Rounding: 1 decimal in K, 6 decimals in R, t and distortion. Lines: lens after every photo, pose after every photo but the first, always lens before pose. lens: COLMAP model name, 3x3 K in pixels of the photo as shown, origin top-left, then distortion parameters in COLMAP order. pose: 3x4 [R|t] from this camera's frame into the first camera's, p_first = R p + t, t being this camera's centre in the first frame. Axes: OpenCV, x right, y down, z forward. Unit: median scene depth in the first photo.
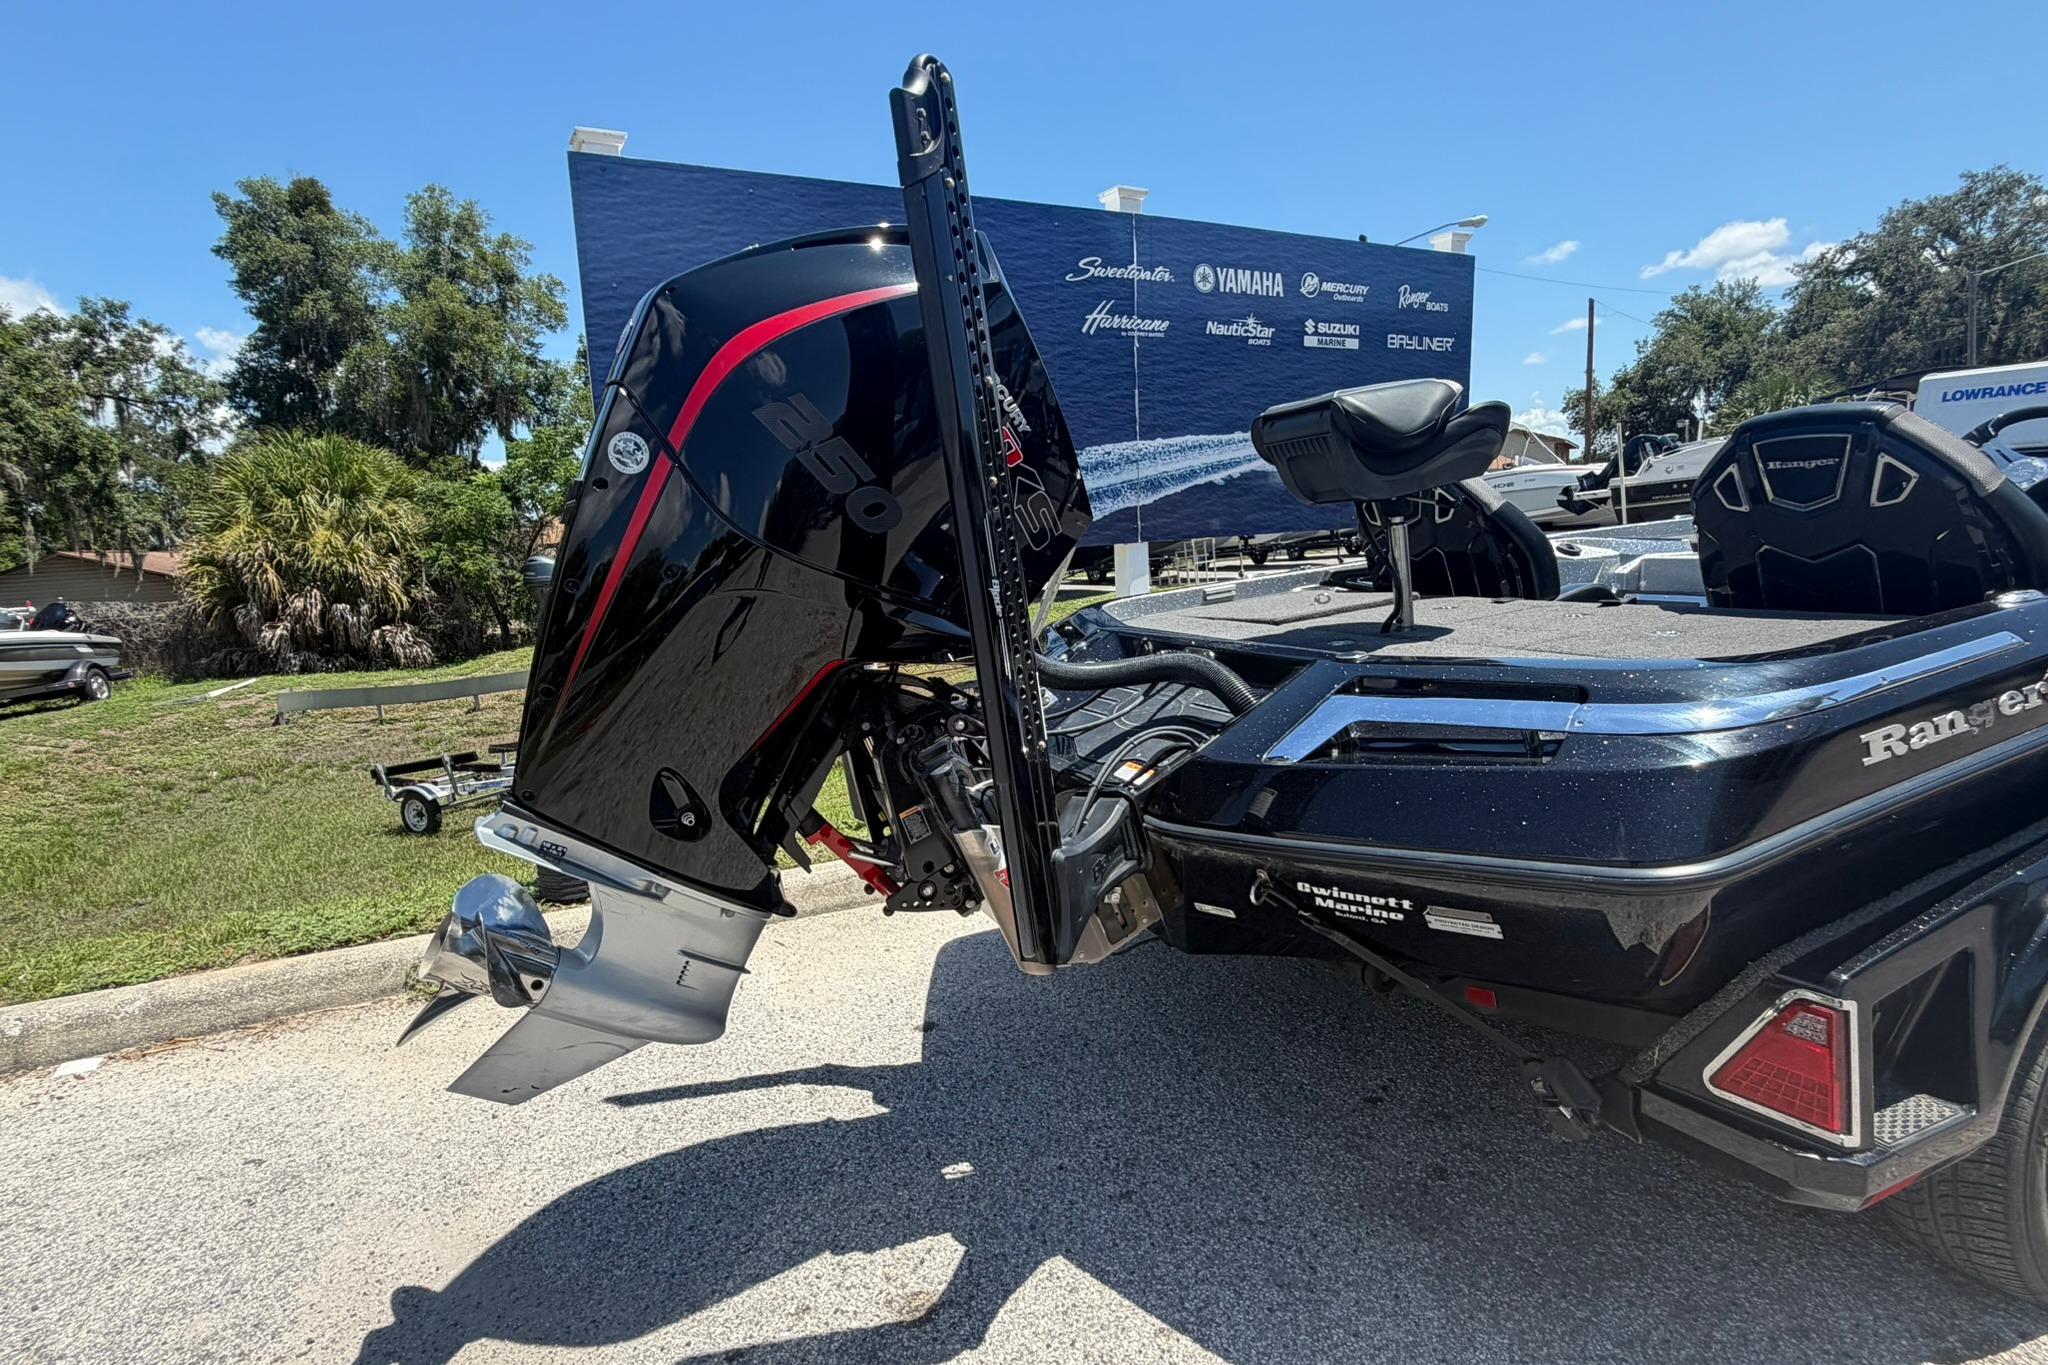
lens RADIAL K [[1057.5, 0, 1033.0], [0, 1057.5, 690.6], [0, 0, 1]] dist [0.002444, -0.001701]
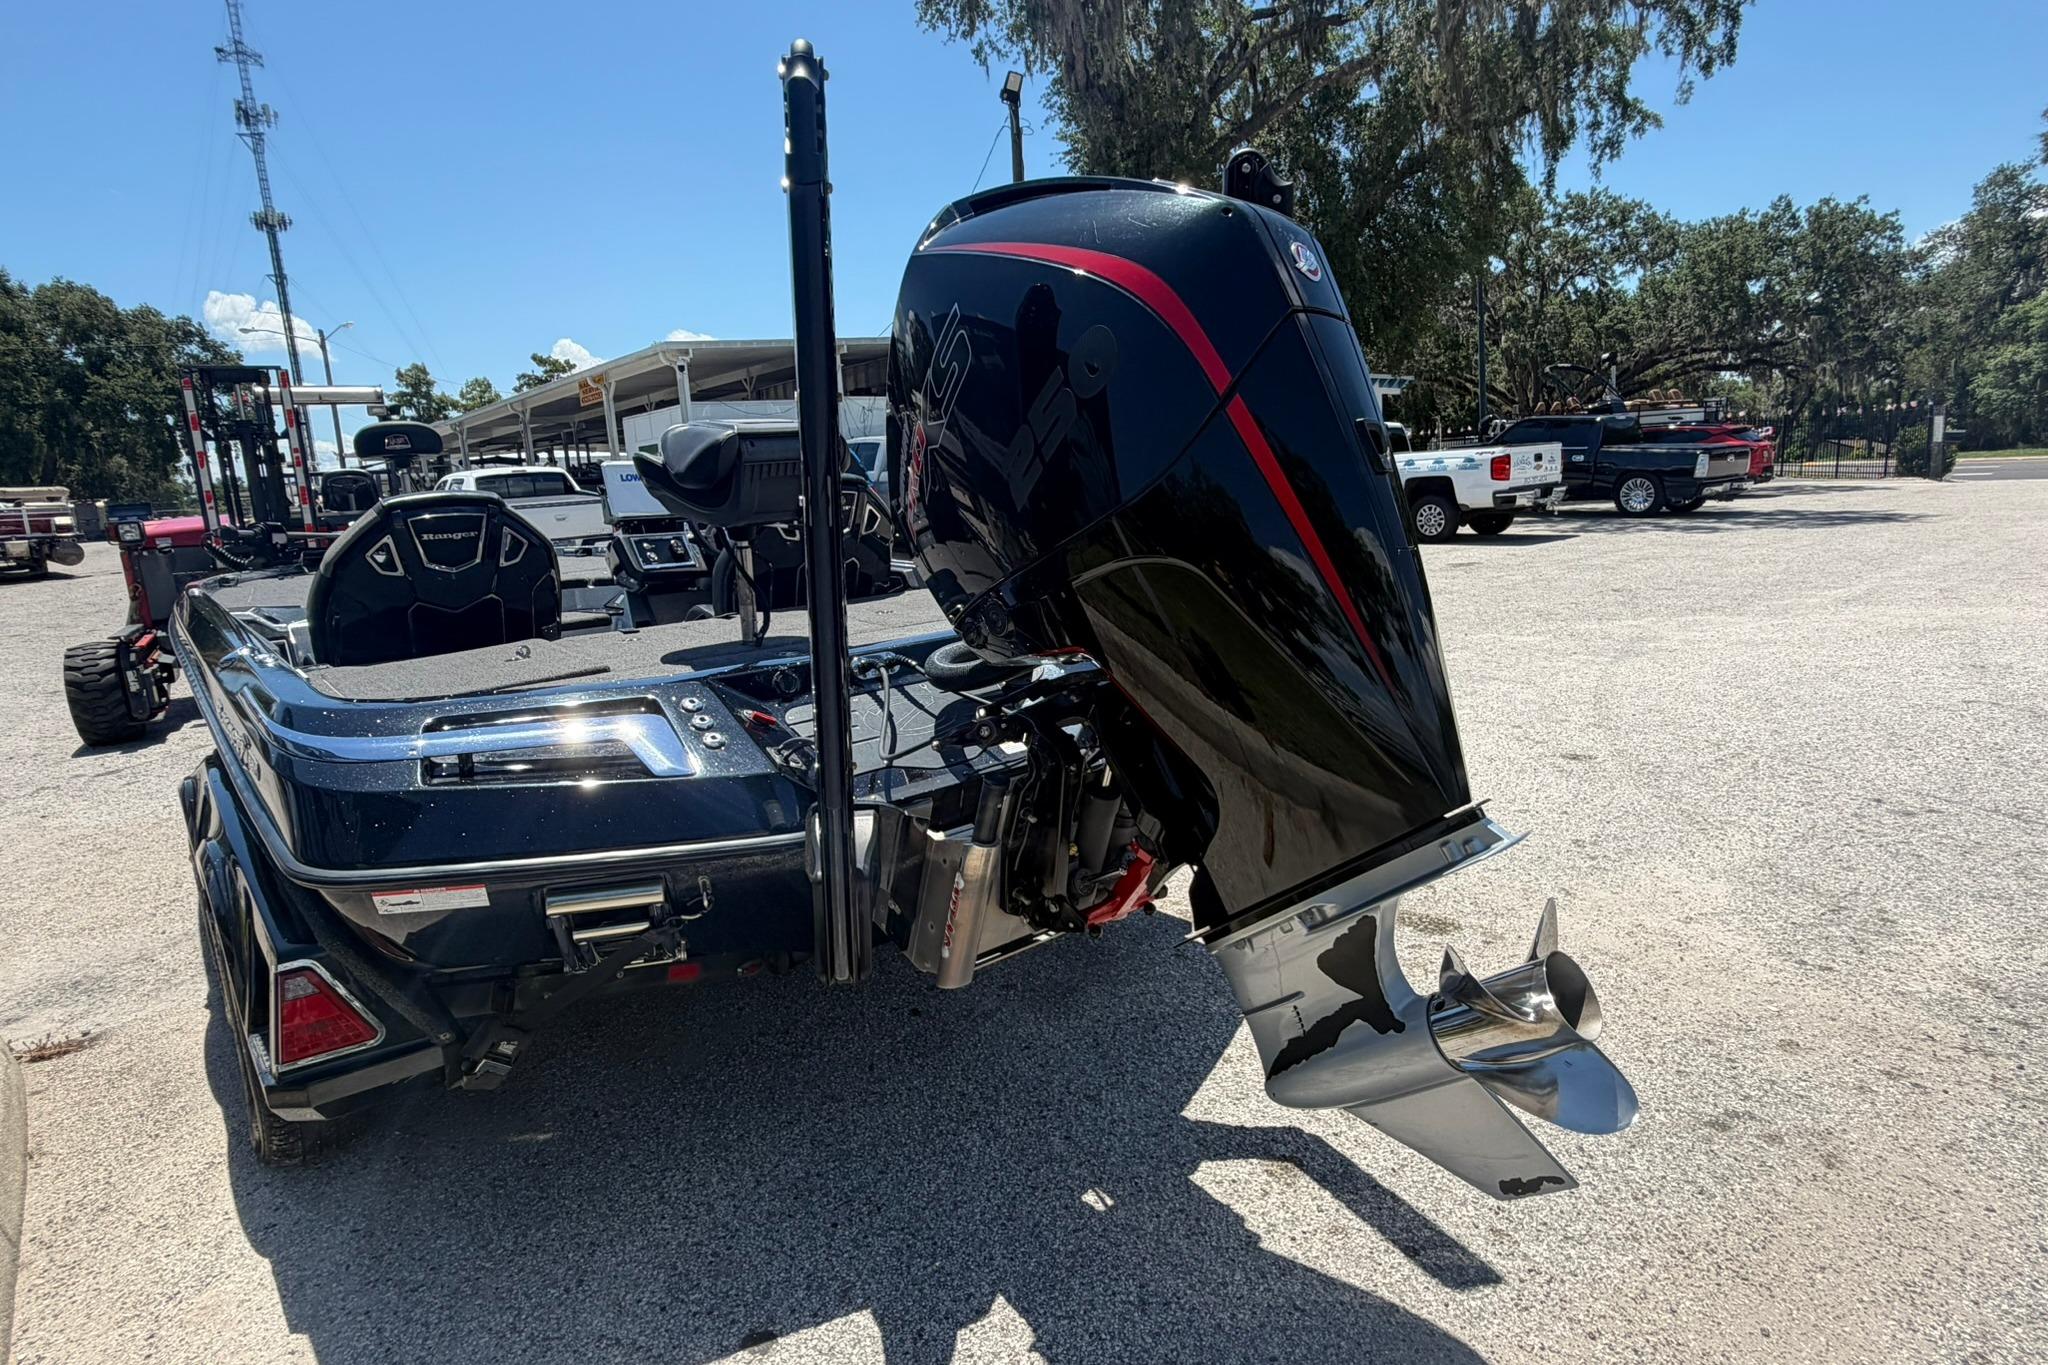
lens RADIAL K [[1057.5, 0, 1033.0], [0, 1057.5, 690.6], [0, 0, 1]] dist [0.002444, -0.001701]
pose [[-0.288789, -0.088616, 0.953283, -0.865684], [0.225778, 0.961320, 0.157760, -0.135072], [-0.930390, 0.260790, -0.257611, 1.120632]]
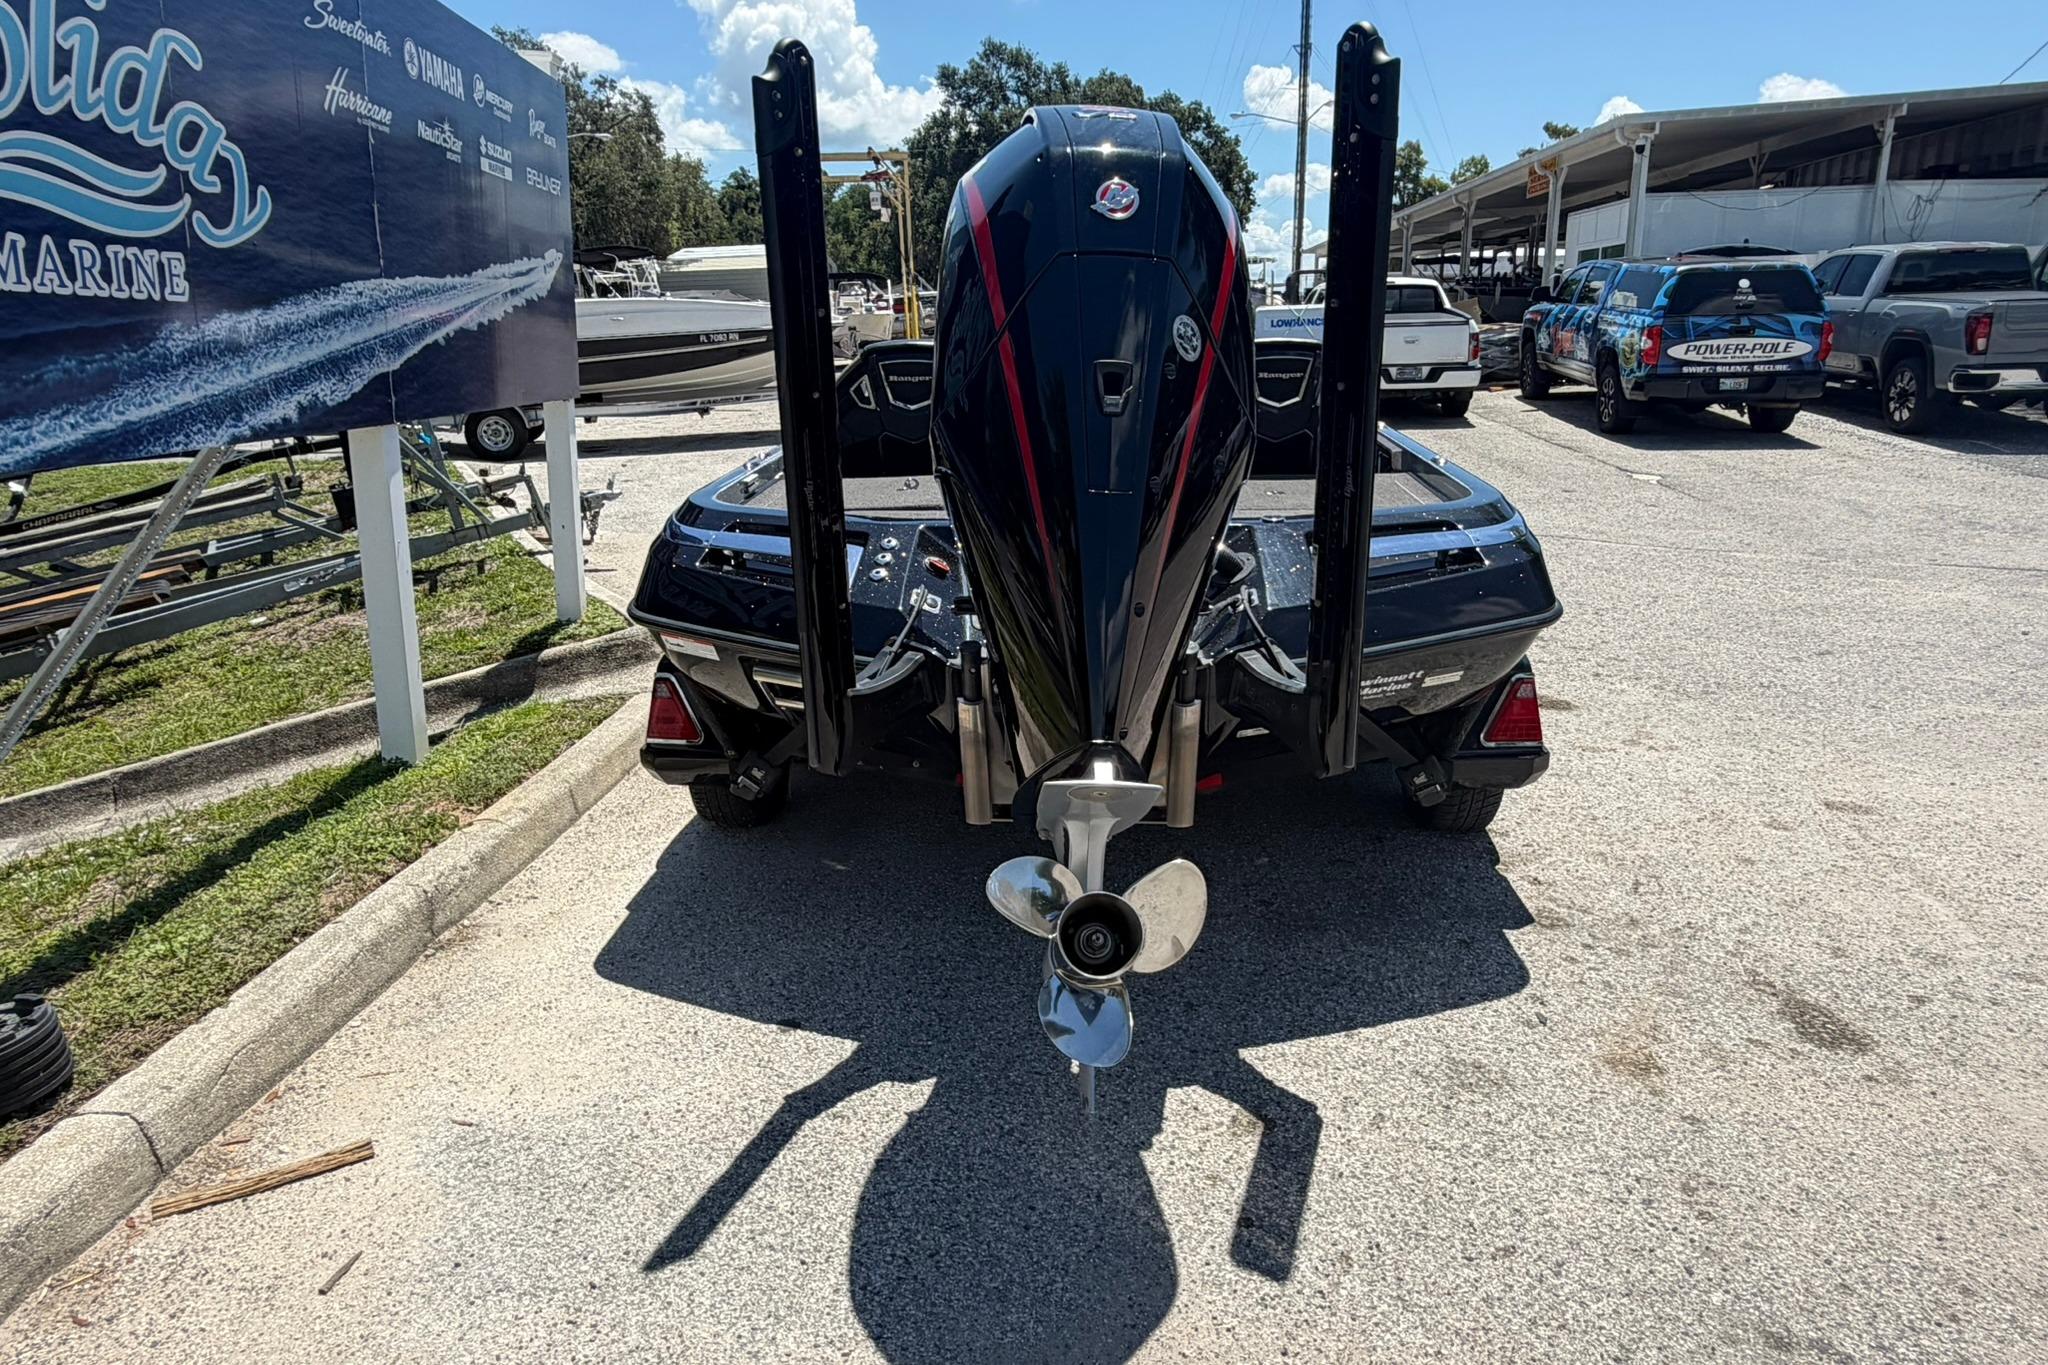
lens RADIAL K [[1324.6, 0, 1075.6], [0, 1324.6, 679.0], [0, 0, 1]] dist [-0.002826, 0.001556]
pose [[0.429504, -0.158300, 0.889082, -1.074914], [0.111049, 0.986303, 0.121963, -0.057486], [-0.896211, 0.046348, 0.441200, 0.414688]]
